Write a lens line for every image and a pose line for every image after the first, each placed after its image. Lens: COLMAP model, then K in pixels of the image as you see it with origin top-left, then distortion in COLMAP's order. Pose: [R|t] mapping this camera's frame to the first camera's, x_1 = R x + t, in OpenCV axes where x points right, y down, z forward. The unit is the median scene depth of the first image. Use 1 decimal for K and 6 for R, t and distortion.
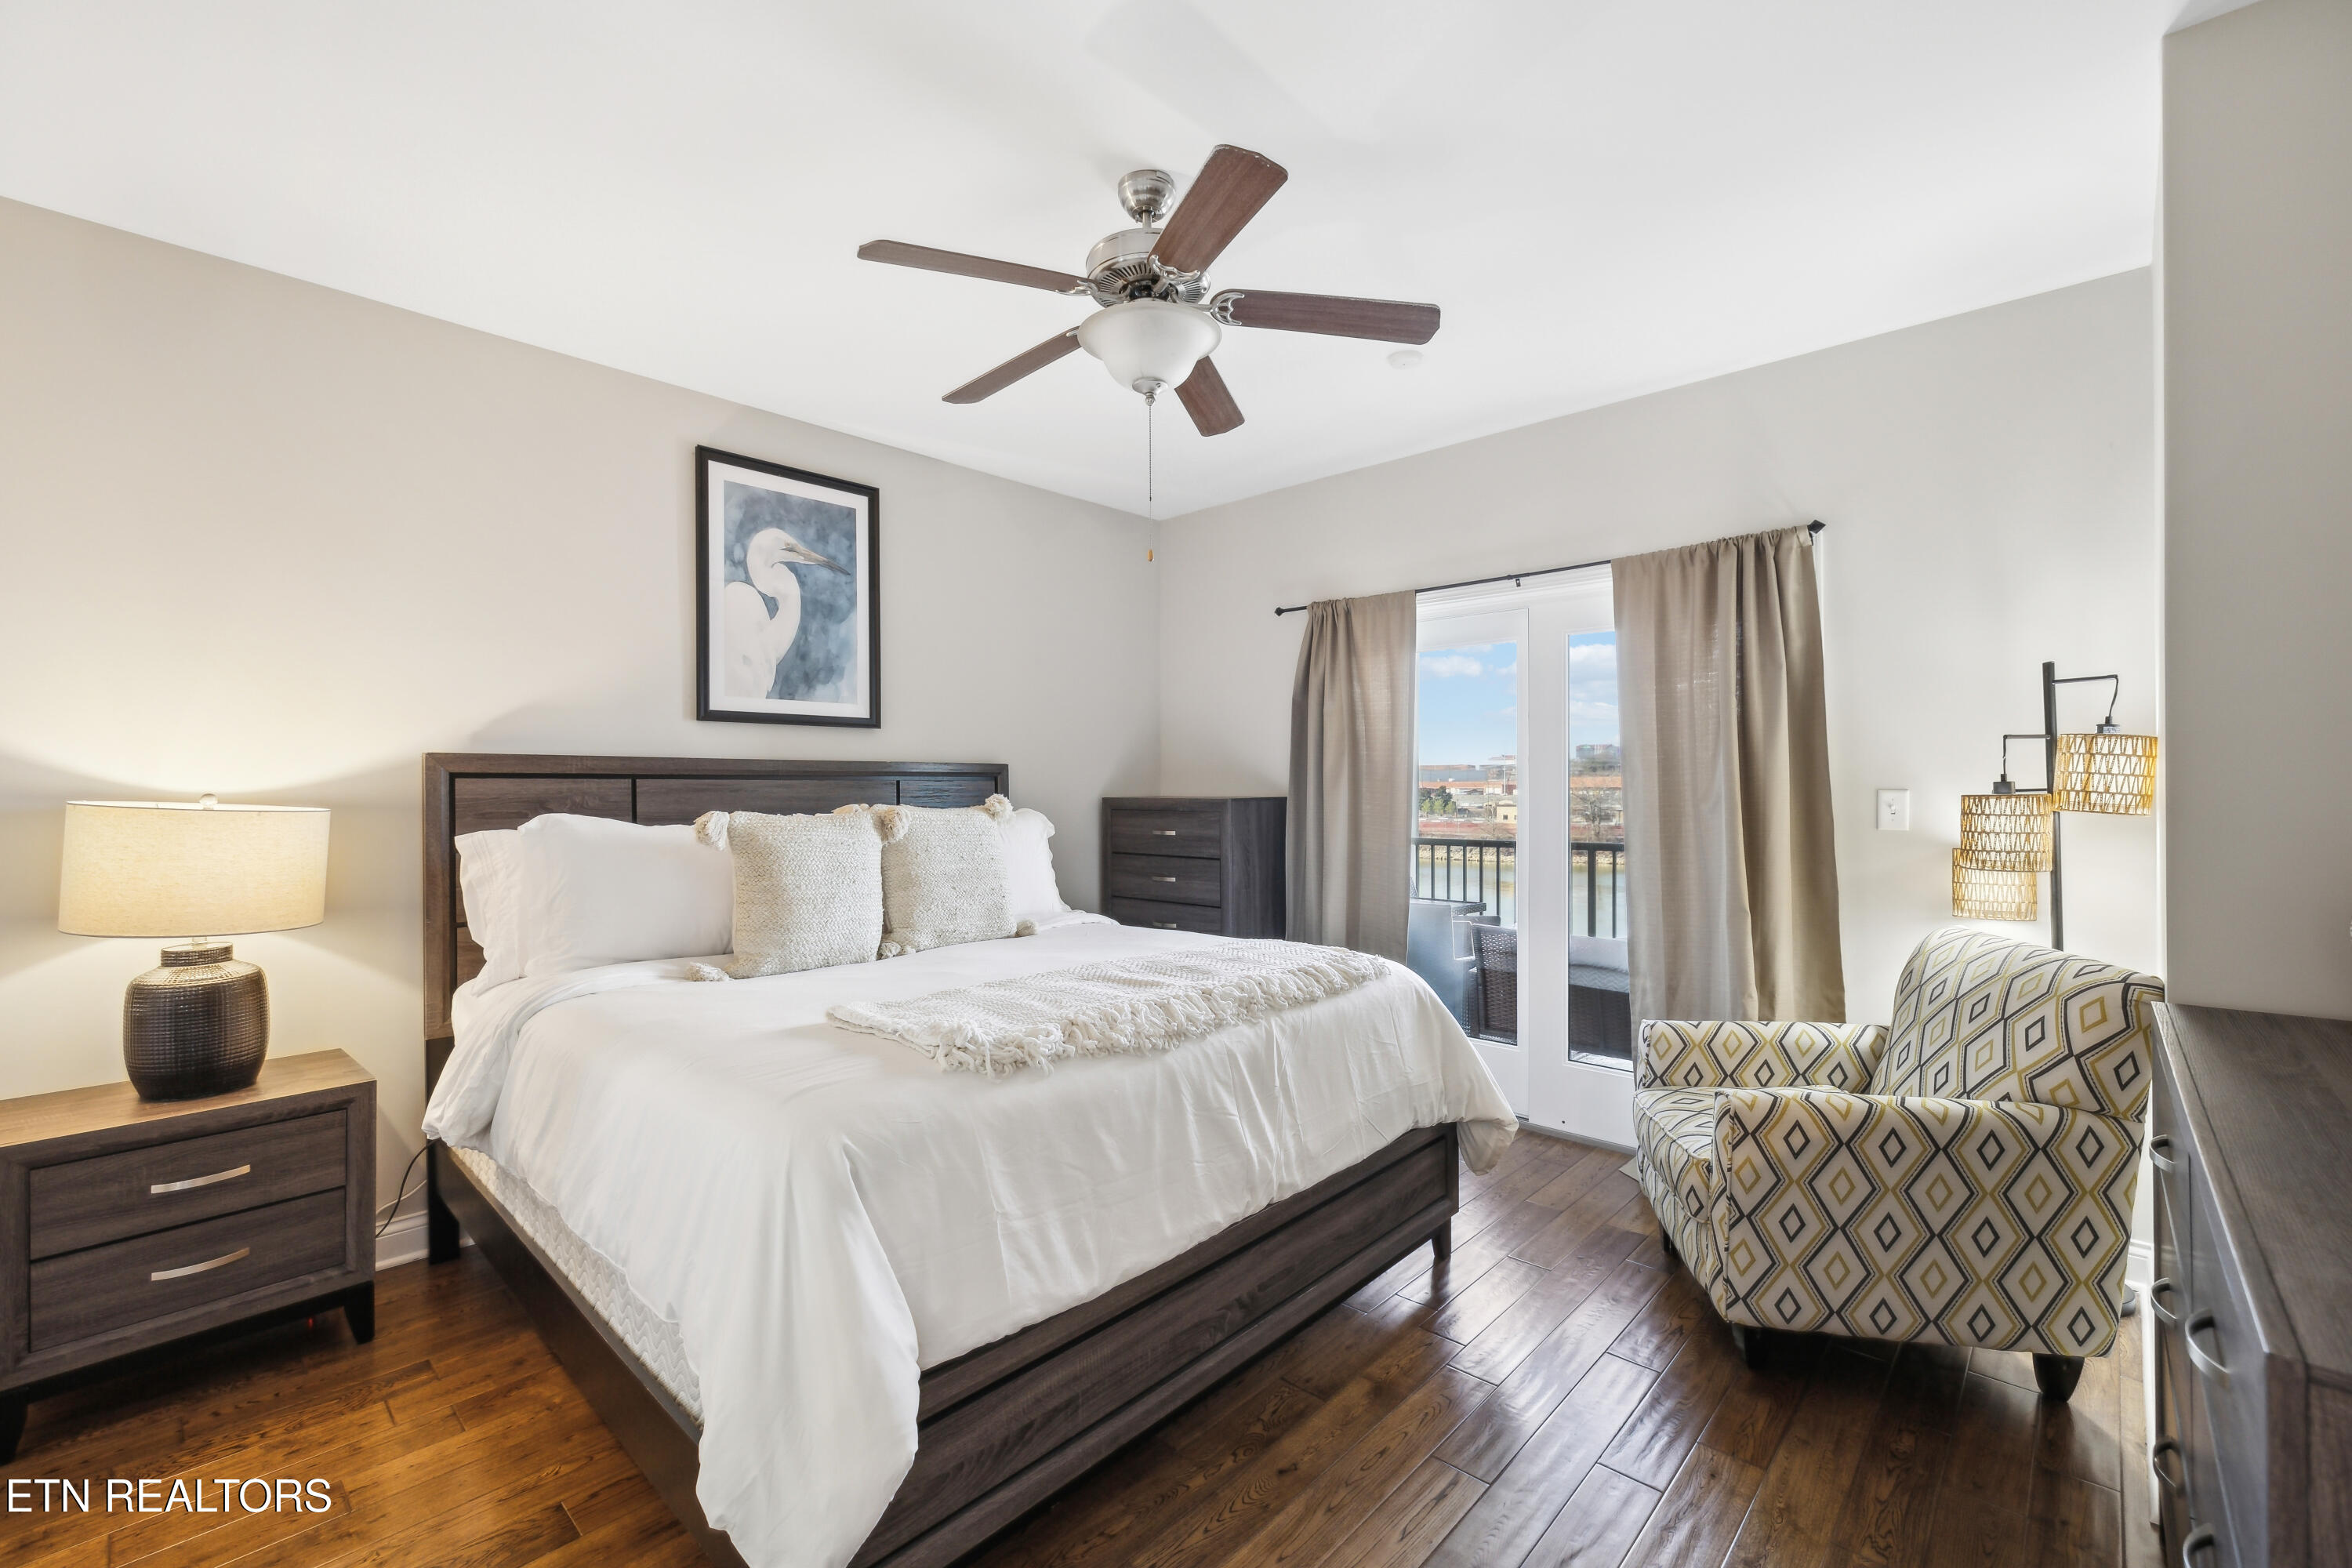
lens RADIAL K [[987.3, 0, 1178.3], [0, 987.3, 788.3], [0, 0, 1]] dist [-0.003136, 0.000190]
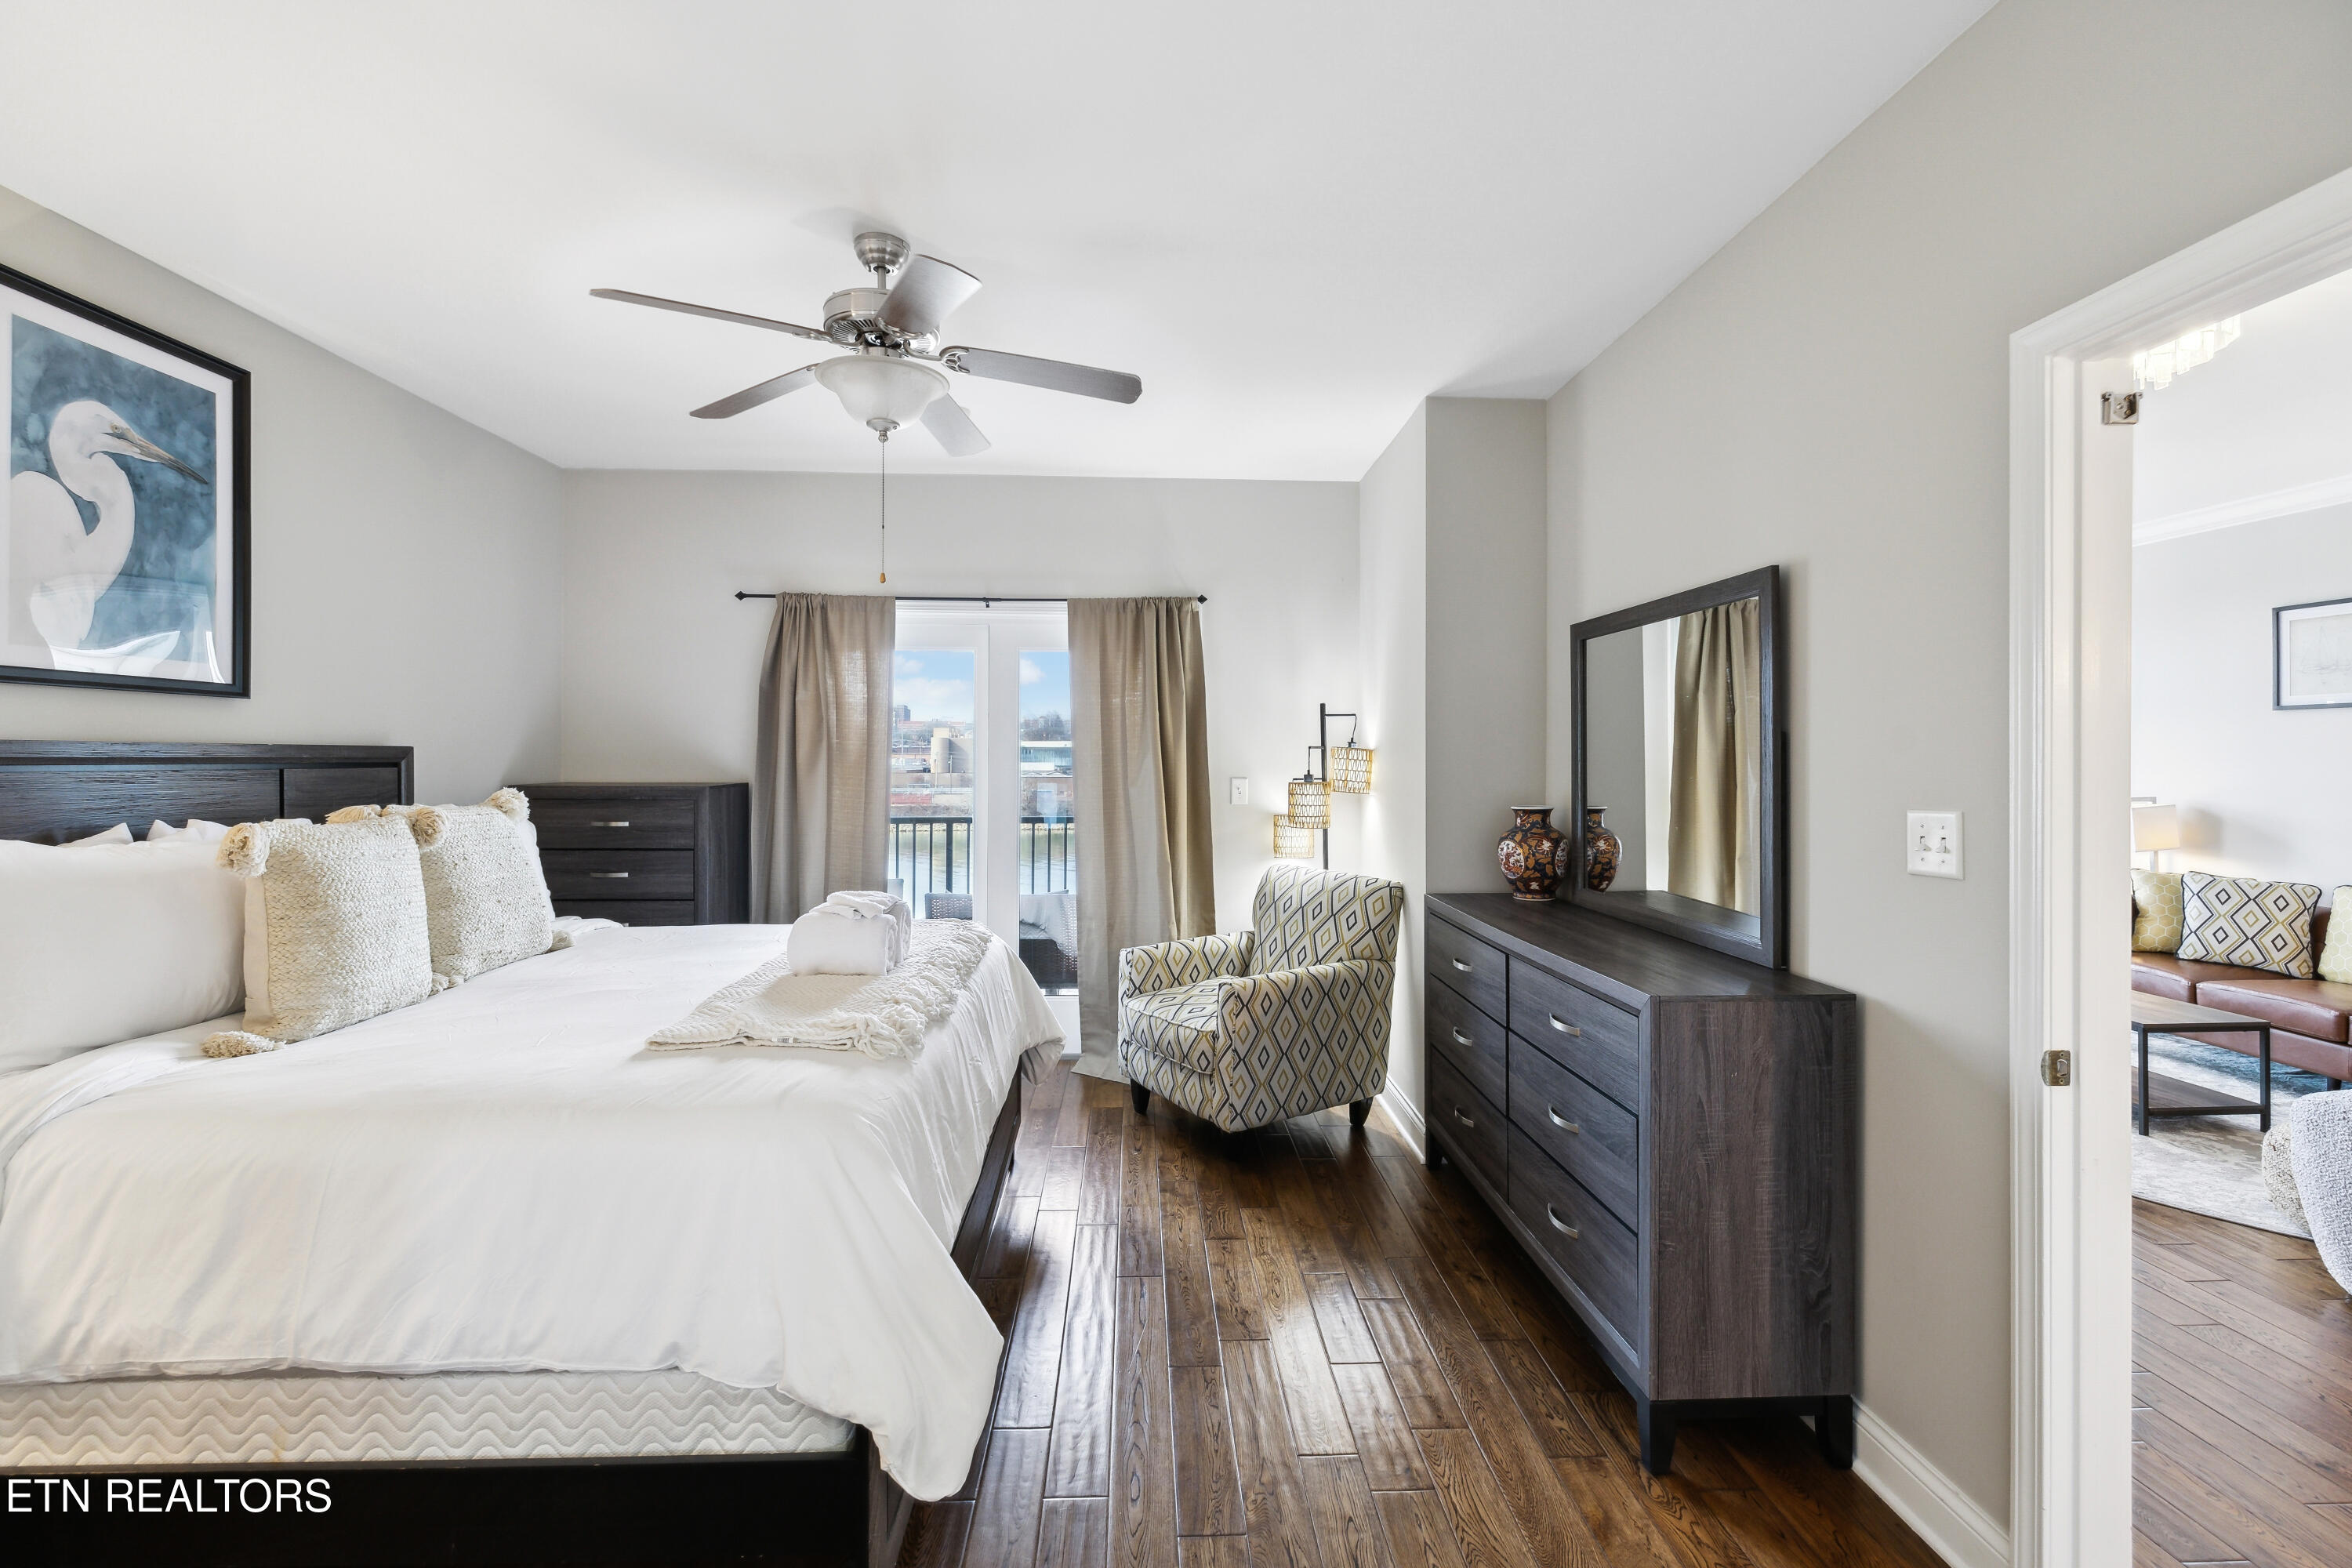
lens RADIAL K [[987.3, 0, 1177.0], [0, 987.3, 753.6], [0, 0, 1]] dist [-0.003136, 0.000190]
pose [[0.702550, 0.010259, 0.711560, -0.438172], [-0.006585, 0.999947, -0.007916, -0.023577], [-0.711604, 0.000876, 0.702581, -0.009956]]
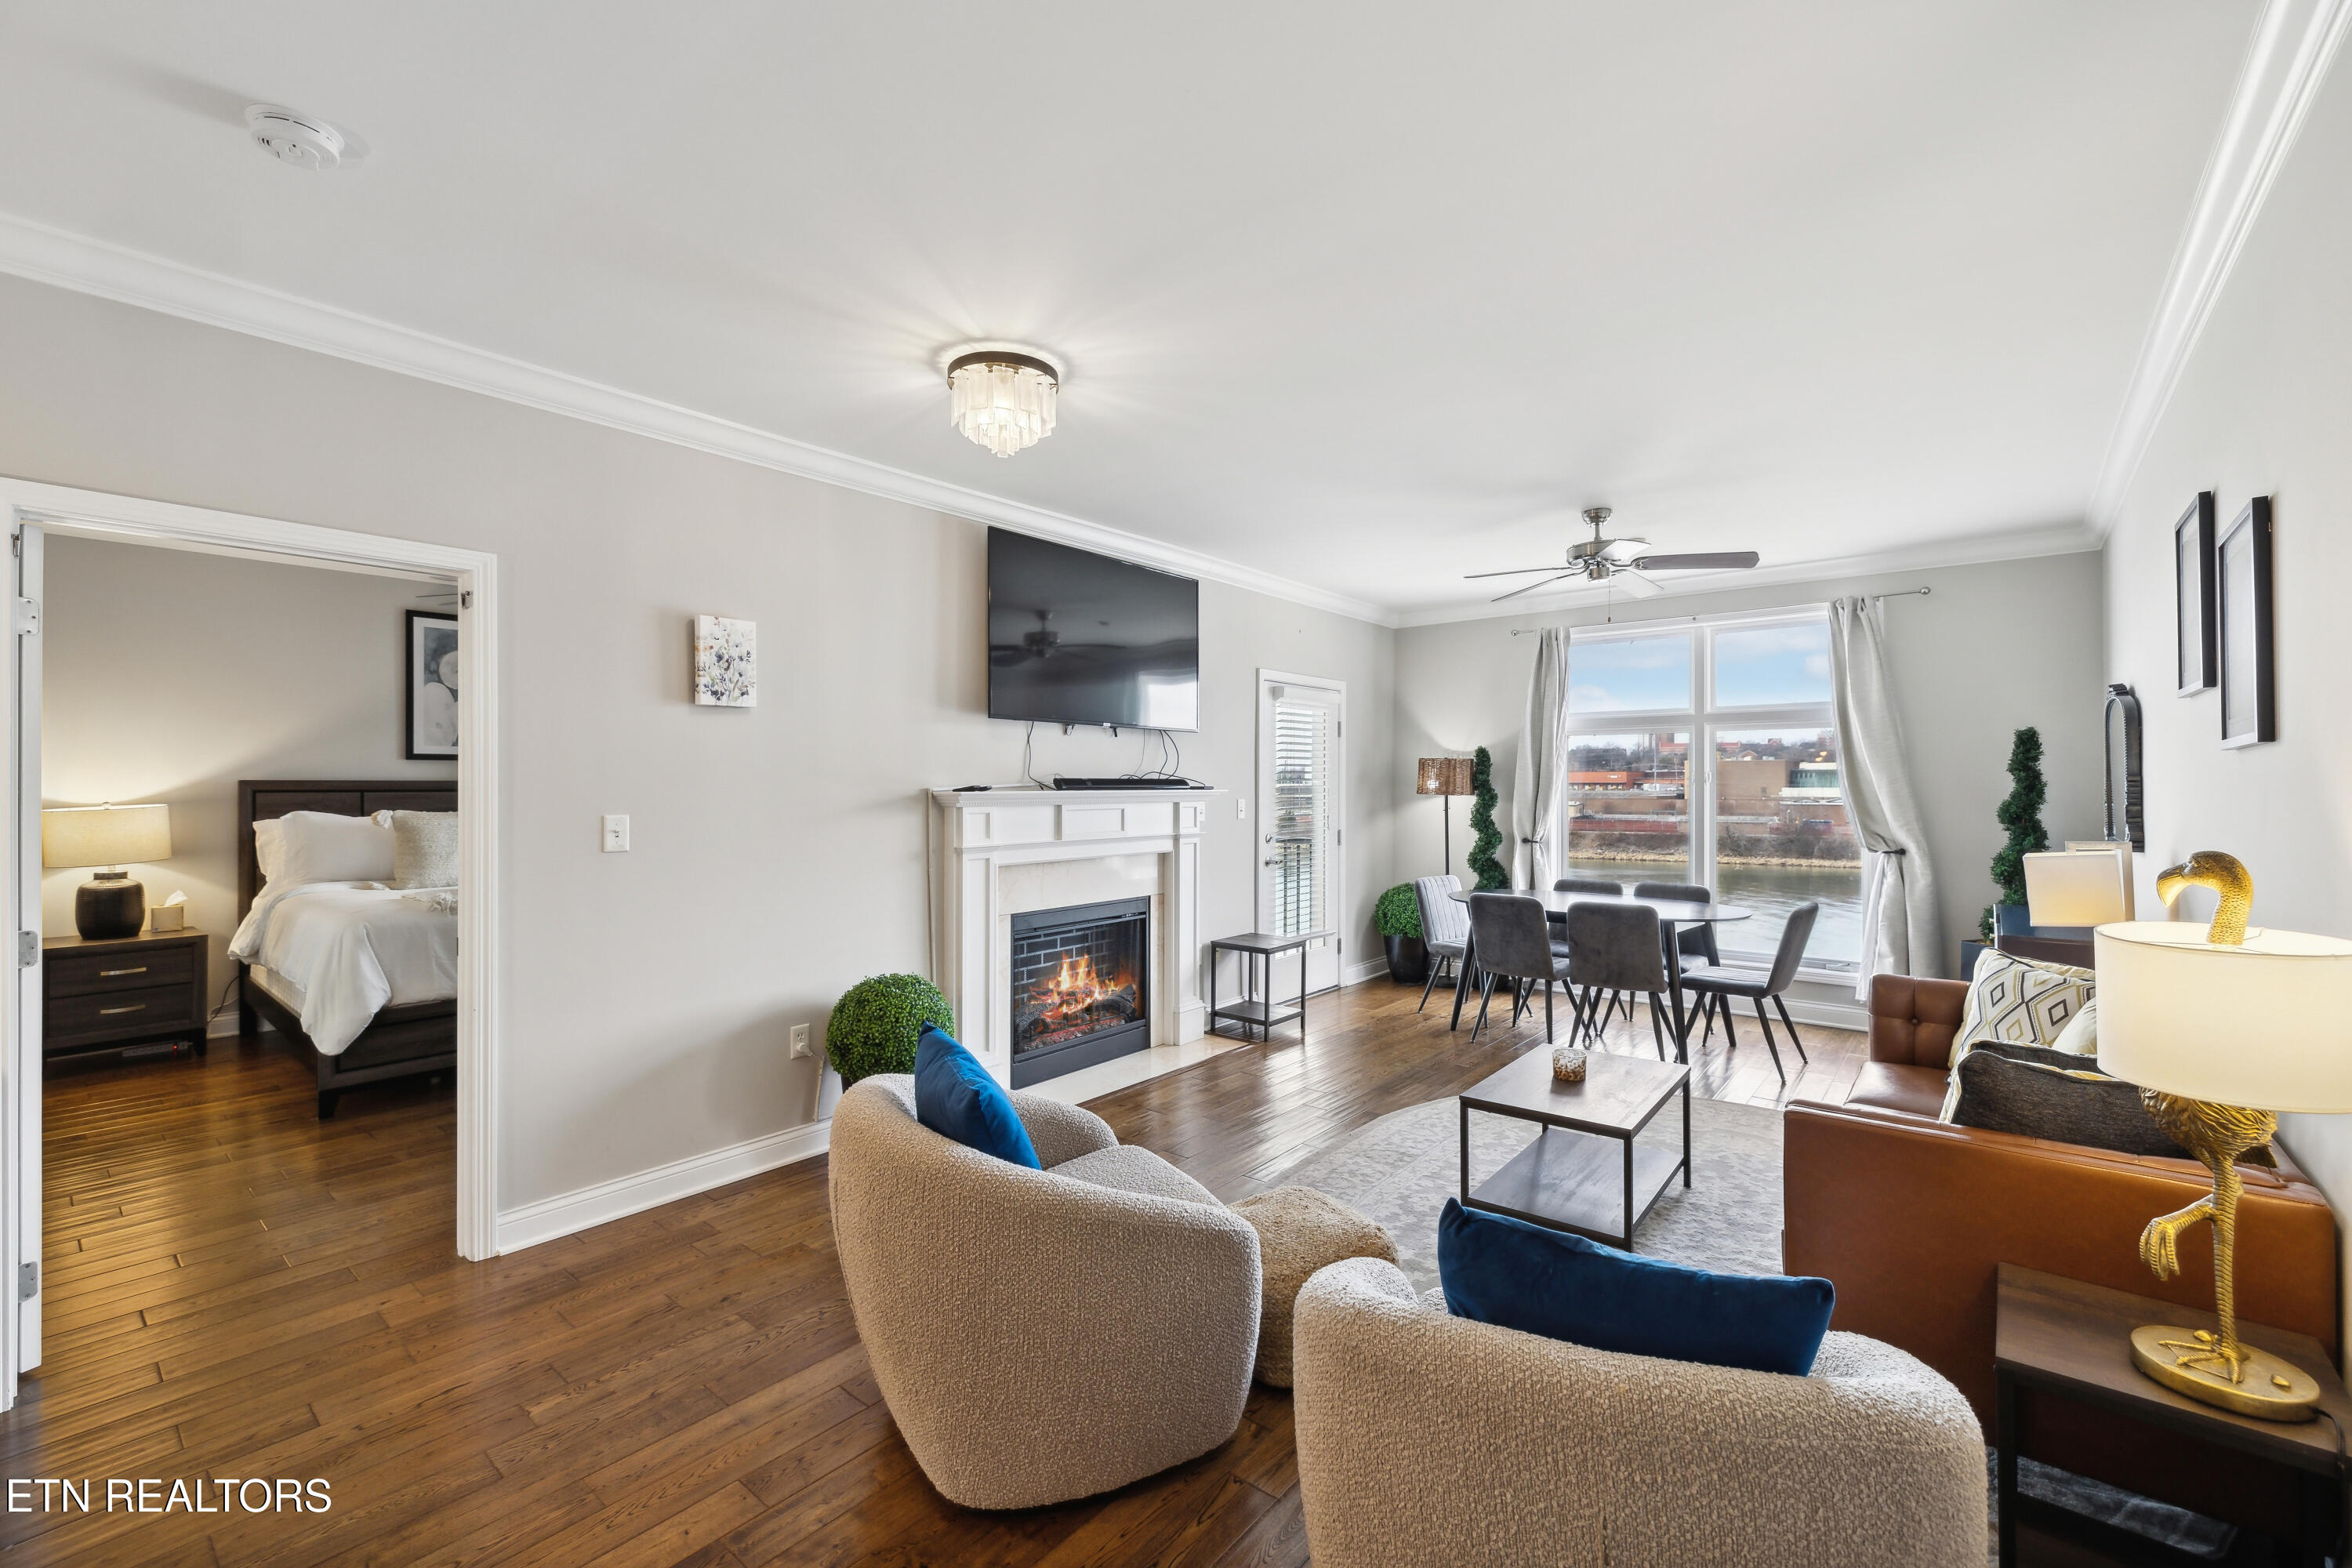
lens RADIAL K [[973.8, 0, 1186.7], [0, 973.8, 783.1], [0, 0, 1]] dist [-0.000792, 0.000408]
pose [[0.997915, 0.003278, 0.064455, 0.956023], [-0.003266, 0.999995, -0.000283, -0.033080], [-0.064456, 0.000072, 0.997921, -1.016652]]
